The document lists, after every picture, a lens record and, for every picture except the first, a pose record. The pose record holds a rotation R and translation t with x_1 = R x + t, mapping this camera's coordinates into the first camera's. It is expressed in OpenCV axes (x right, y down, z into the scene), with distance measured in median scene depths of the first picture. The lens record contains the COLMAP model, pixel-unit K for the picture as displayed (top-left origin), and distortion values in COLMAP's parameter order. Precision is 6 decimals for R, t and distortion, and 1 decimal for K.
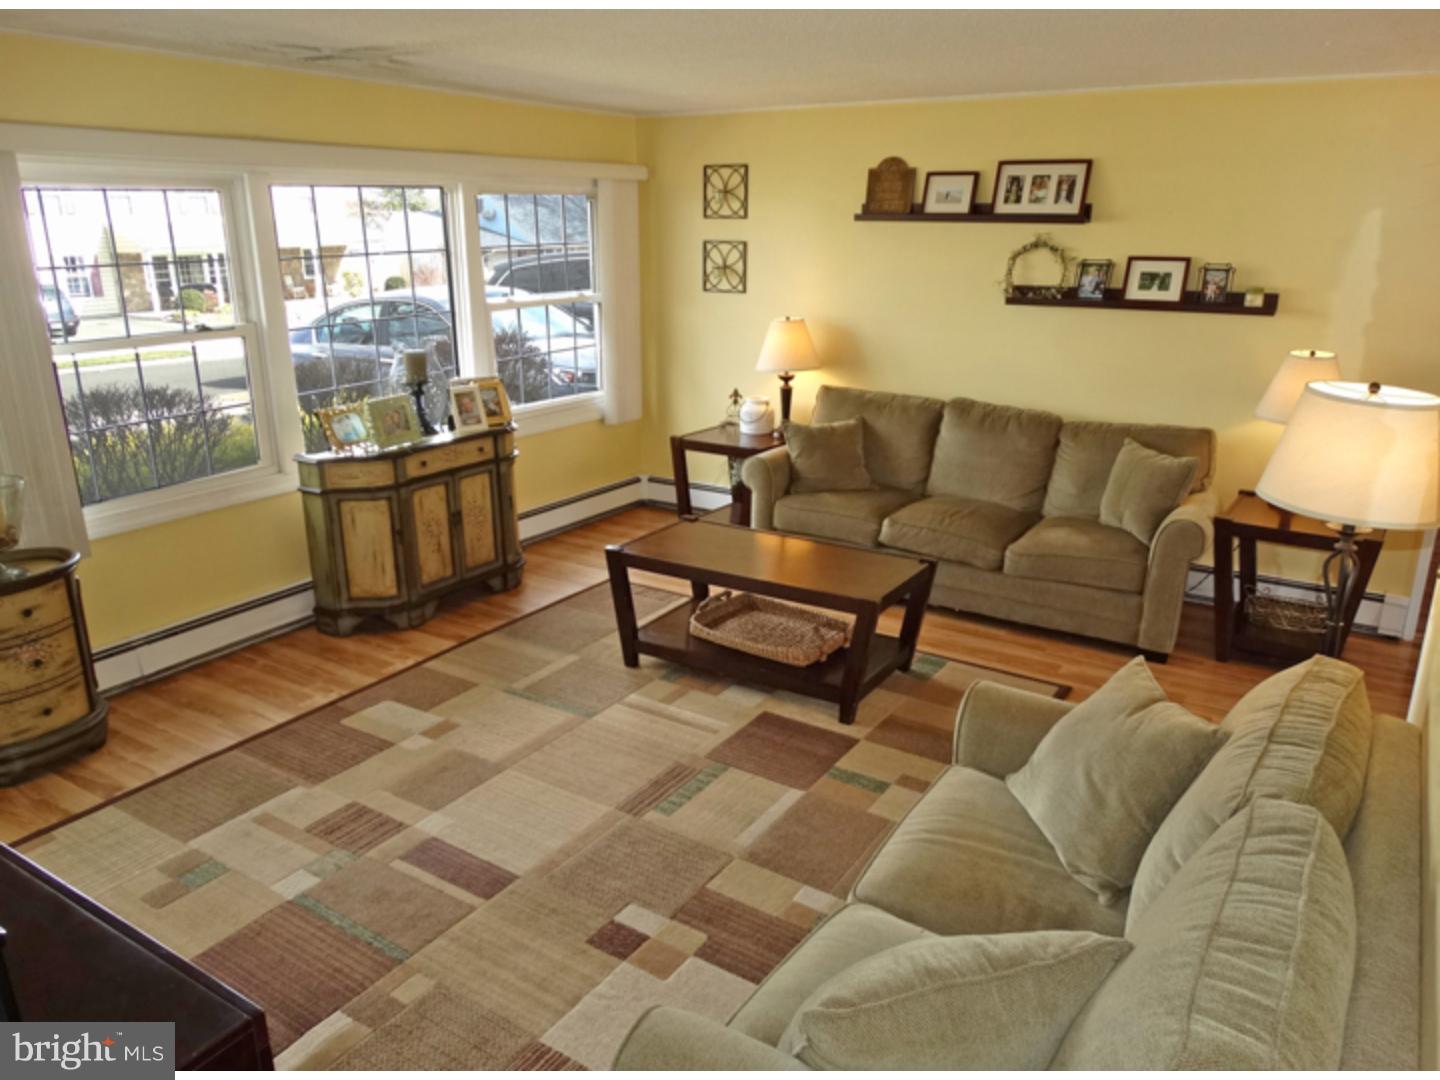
lens RADIAL K [[1031.2, 0, 735.7], [0, 1031.2, 544.8], [0, 0, 1]] dist [-0.001735, -0.003527]
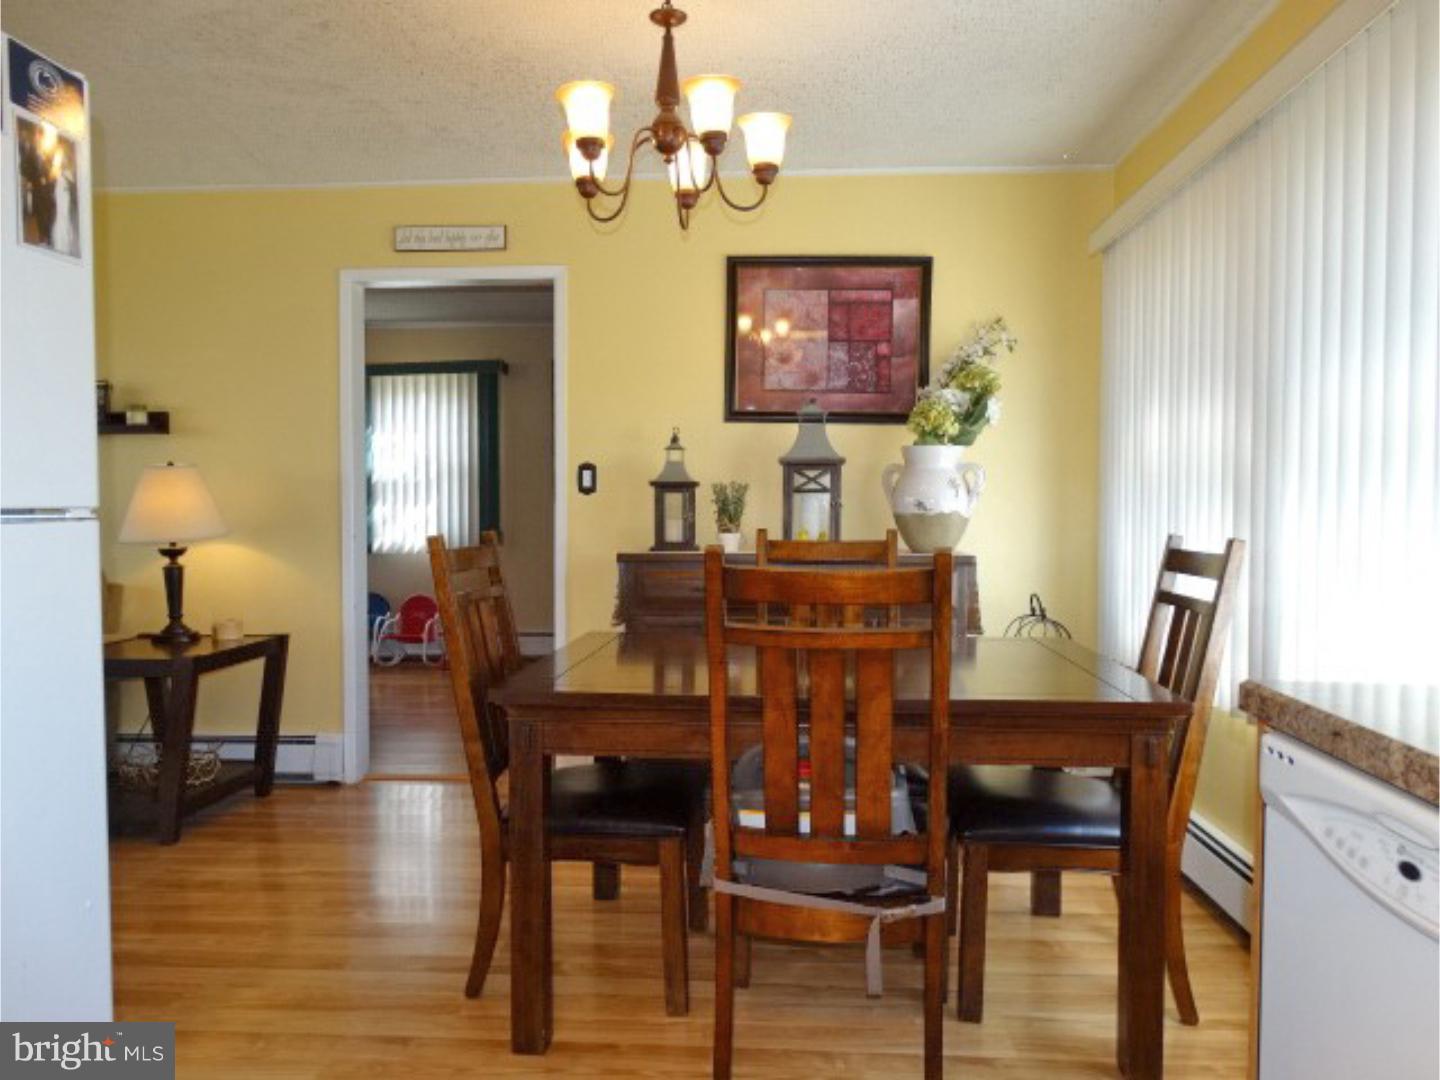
lens RADIAL K [[1031.2, 0, 727.9], [0, 1031.2, 536.6], [0, 0, 1]] dist [-0.001735, -0.003527]
pose [[0.872429, -0.016674, 0.488457, 0.488531], [0.150273, 0.960155, -0.235627, 0.136027], [-0.465066, 0.278970, 0.840172, 0.052892]]
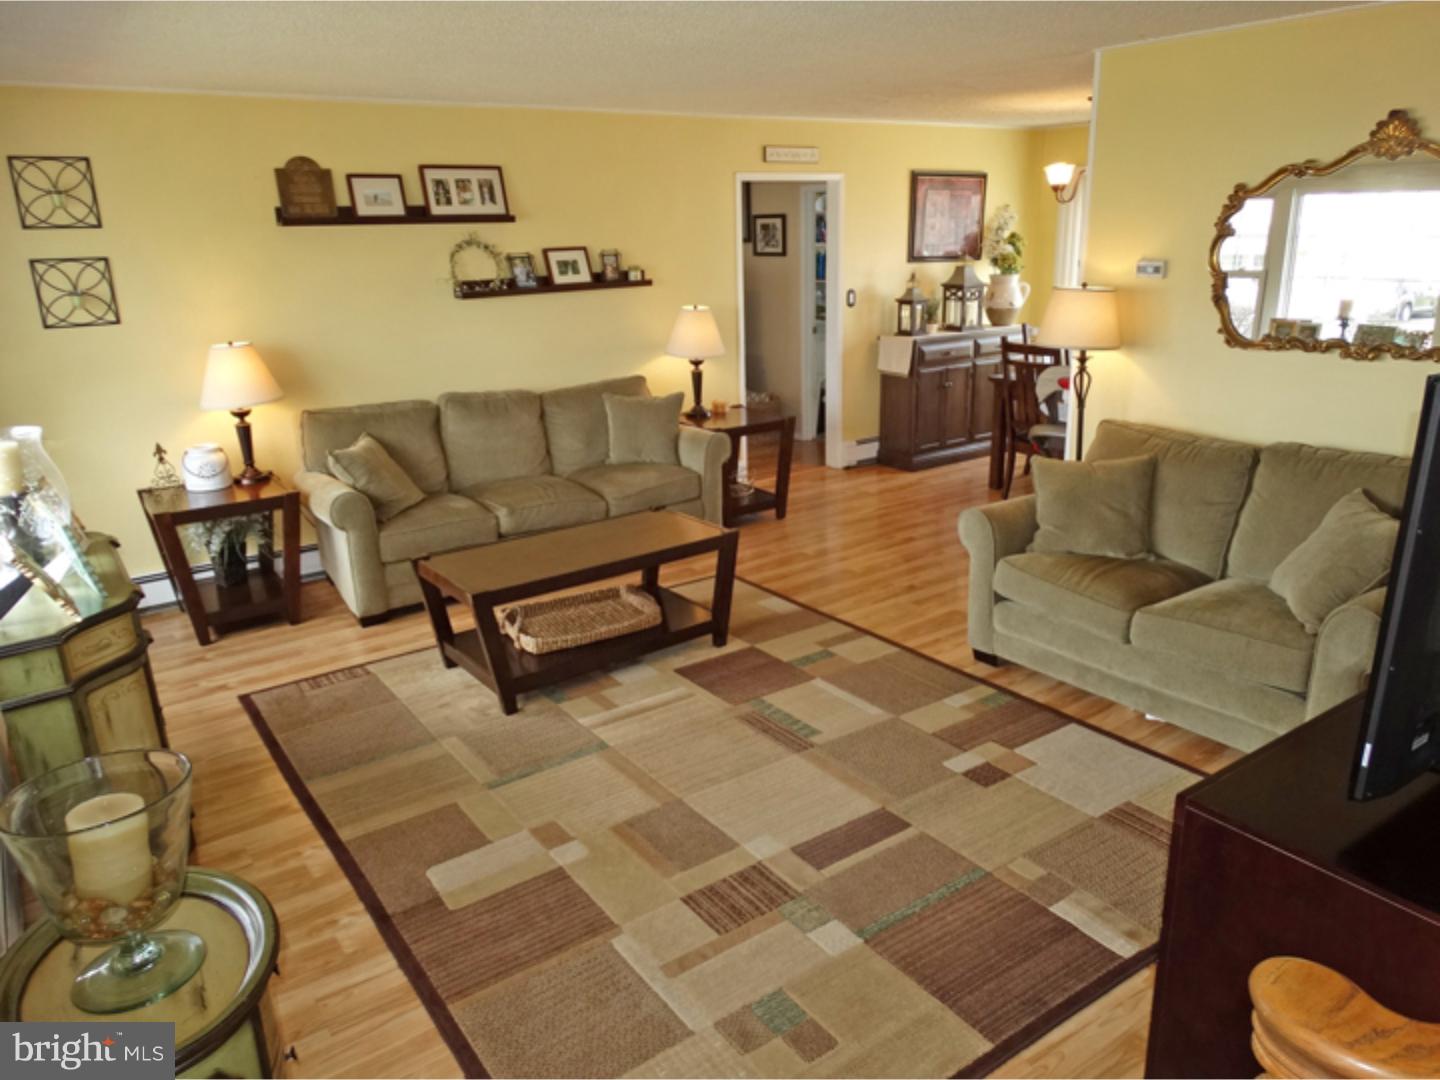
lens RADIAL K [[1031.2, 0, 715.4], [0, 1031.2, 541.4], [0, 0, 1]] dist [-0.001735, -0.003527]
pose [[0.380427, -0.285841, 0.879528, -0.693513], [0.305562, 0.936475, 0.172182, -0.108801], [-0.872873, 0.203248, 0.443603, 0.371369]]
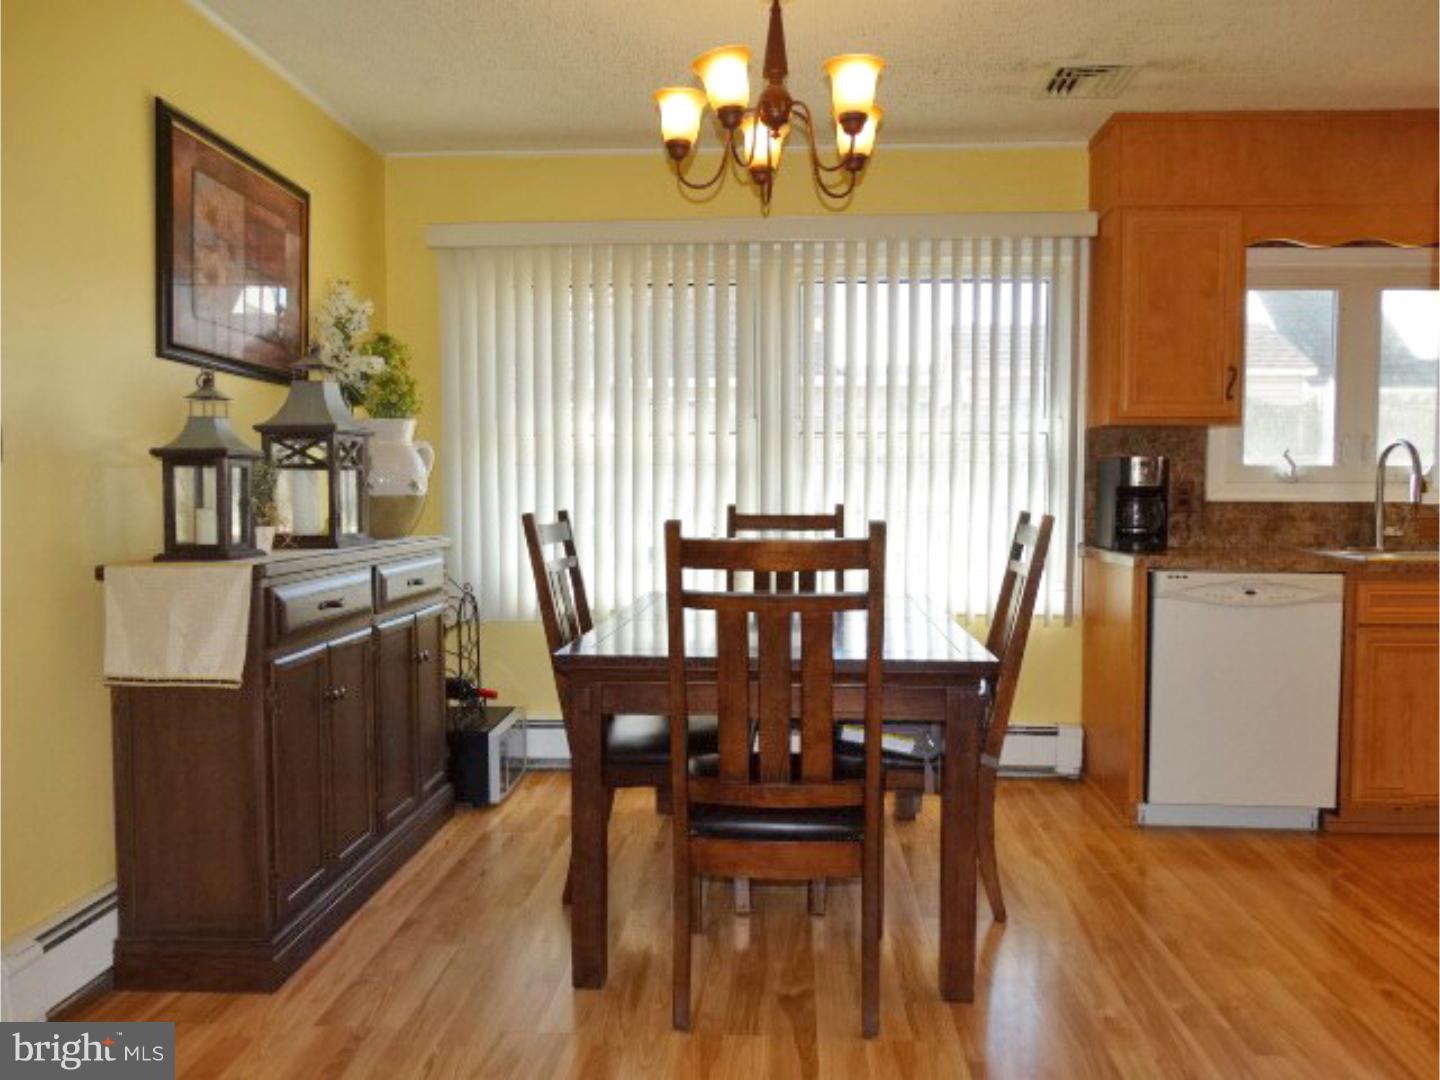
lens RADIAL K [[1031.2, 0, 733.6], [0, 1031.2, 535.8], [0, 0, 1]] dist [-0.001735, -0.003527]
pose [[-0.482130, -0.044495, 0.874969, 0.282768], [0.270014, 0.942547, 0.196716, -0.083630], [-0.833453, 0.331097, -0.442416, 0.736076]]
